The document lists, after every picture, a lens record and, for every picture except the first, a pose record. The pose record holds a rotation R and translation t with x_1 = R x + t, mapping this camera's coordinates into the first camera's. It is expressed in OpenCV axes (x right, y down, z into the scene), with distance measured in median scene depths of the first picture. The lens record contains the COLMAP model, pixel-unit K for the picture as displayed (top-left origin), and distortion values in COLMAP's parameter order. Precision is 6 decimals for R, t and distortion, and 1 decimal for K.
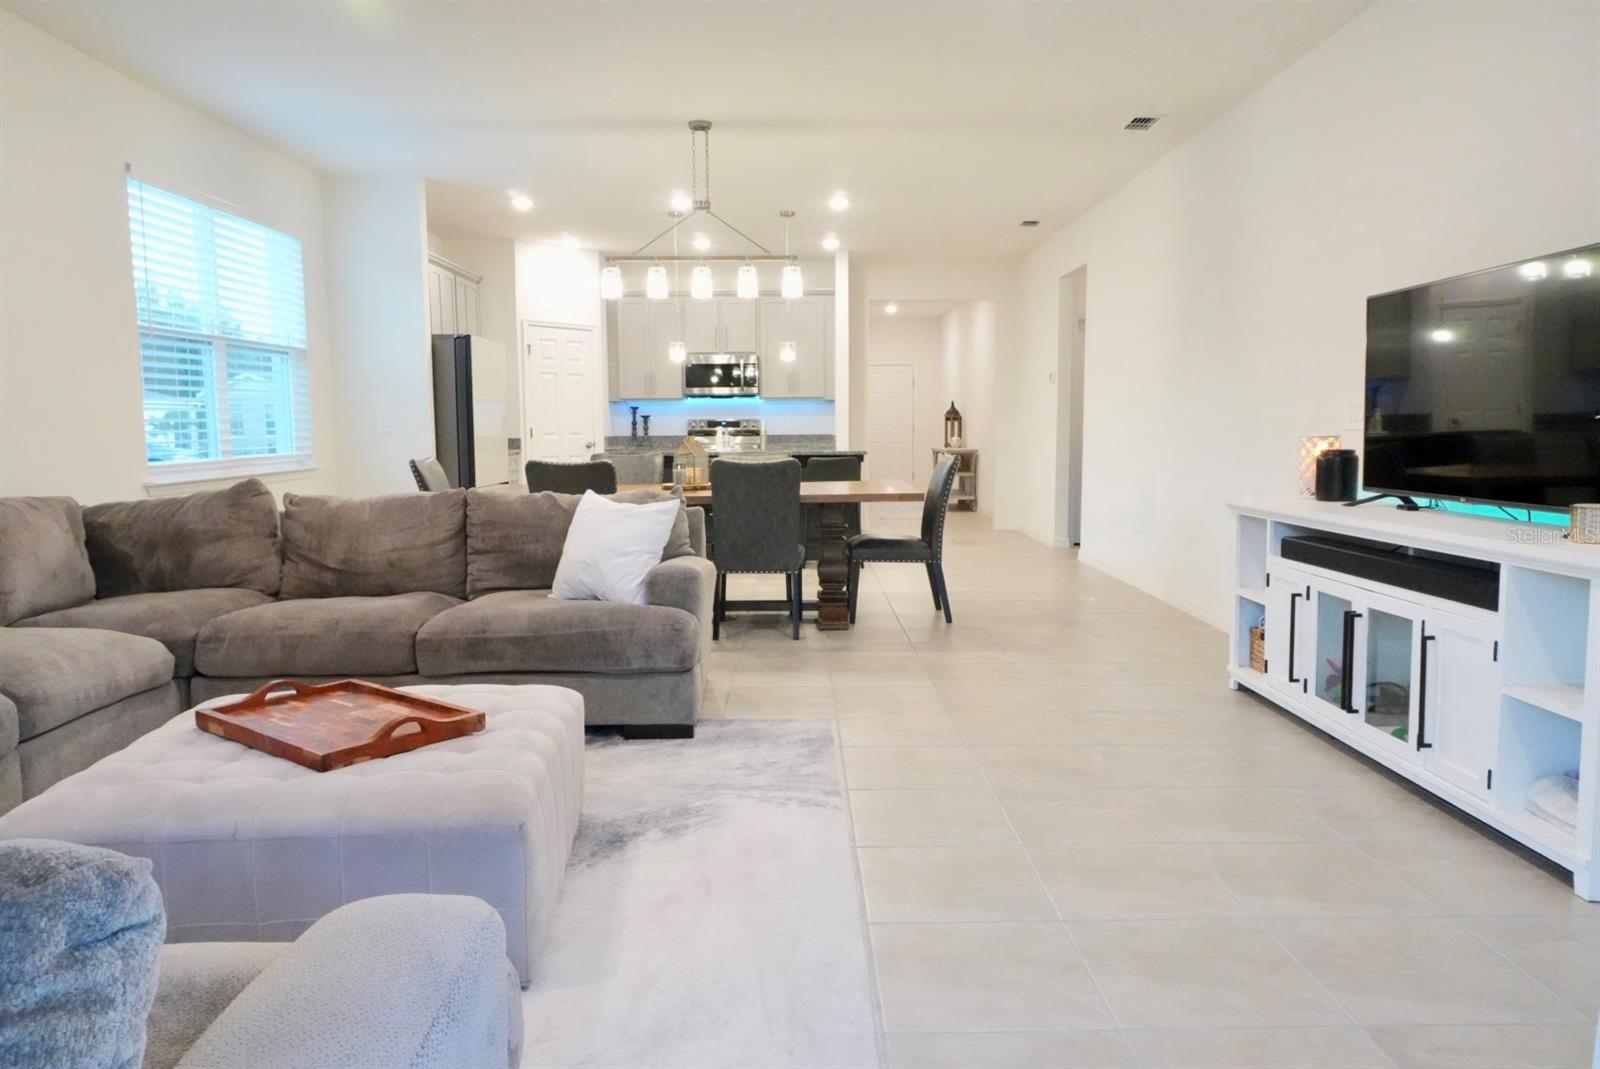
lens RADIAL K [[1071.2, 0, 798.0], [0, 1071.2, 527.4], [0, 0, 1]] dist [0.020337, -0.004956]
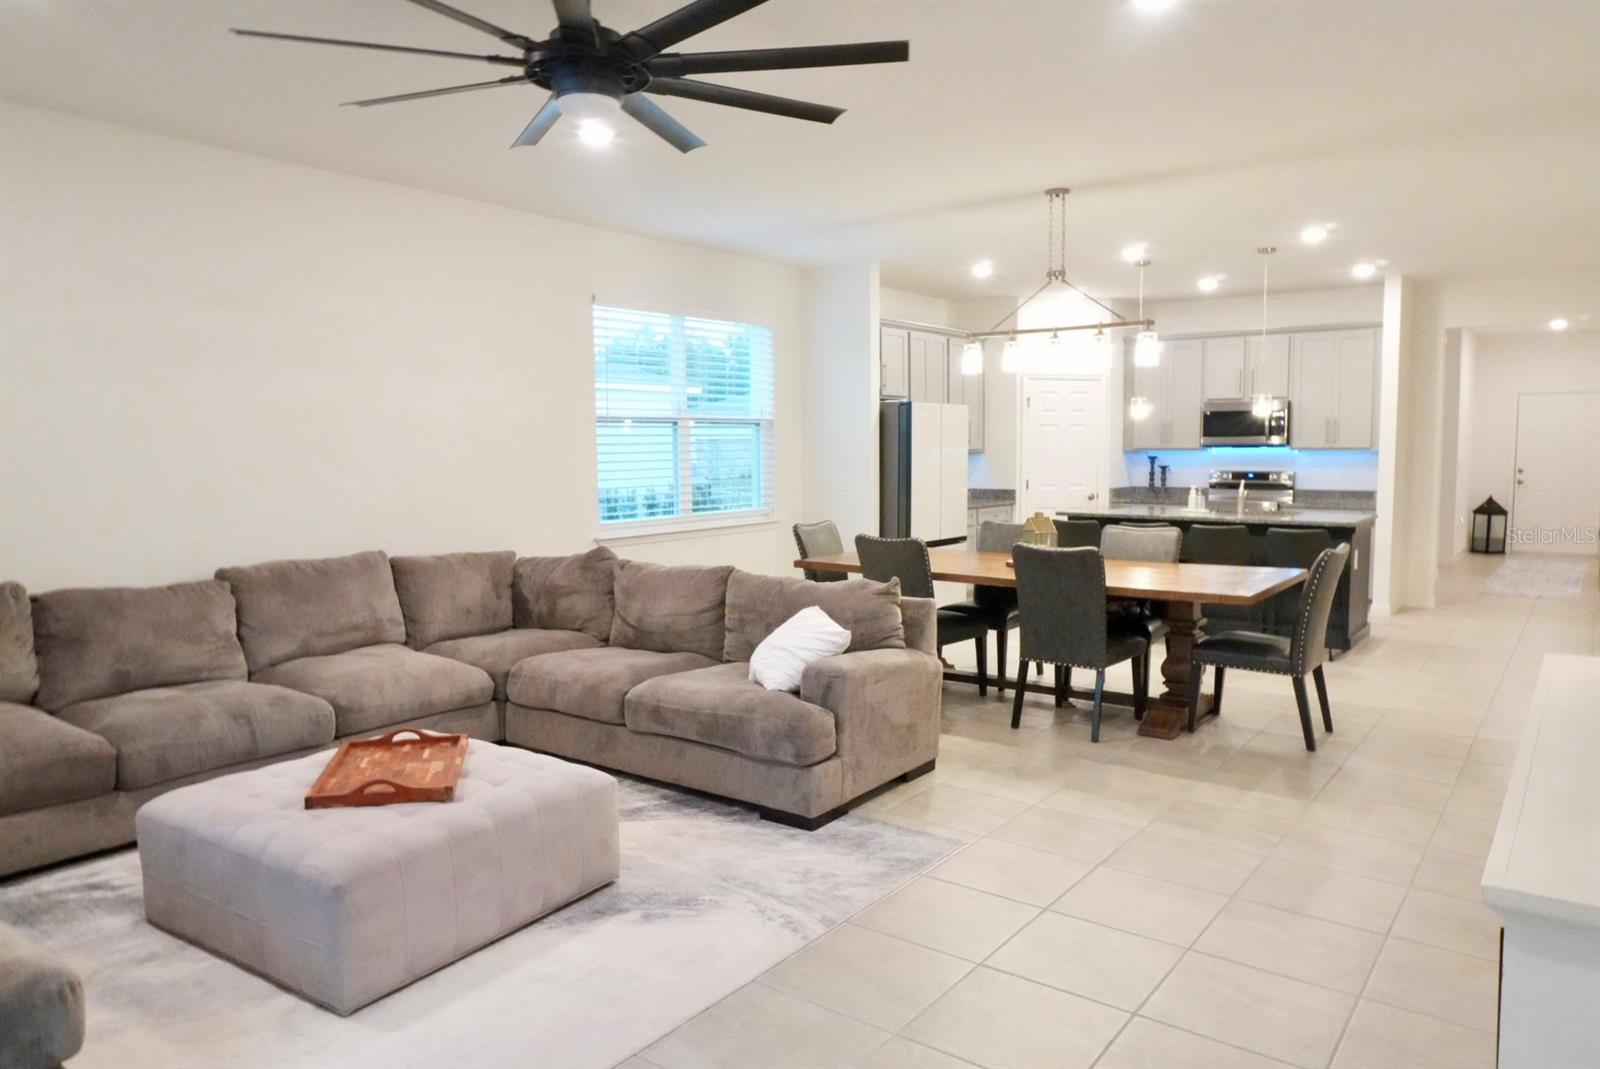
lens RADIAL K [[1071.2, 0, 801.2], [0, 1071.2, 539.0], [0, 0, 1]] dist [0.020337, -0.004956]
pose [[0.796907, 0.058691, -0.601244, 0.441413], [-0.061211, 0.997992, 0.016289, -0.090042], [0.600993, 0.023822, 0.798900, 0.137964]]
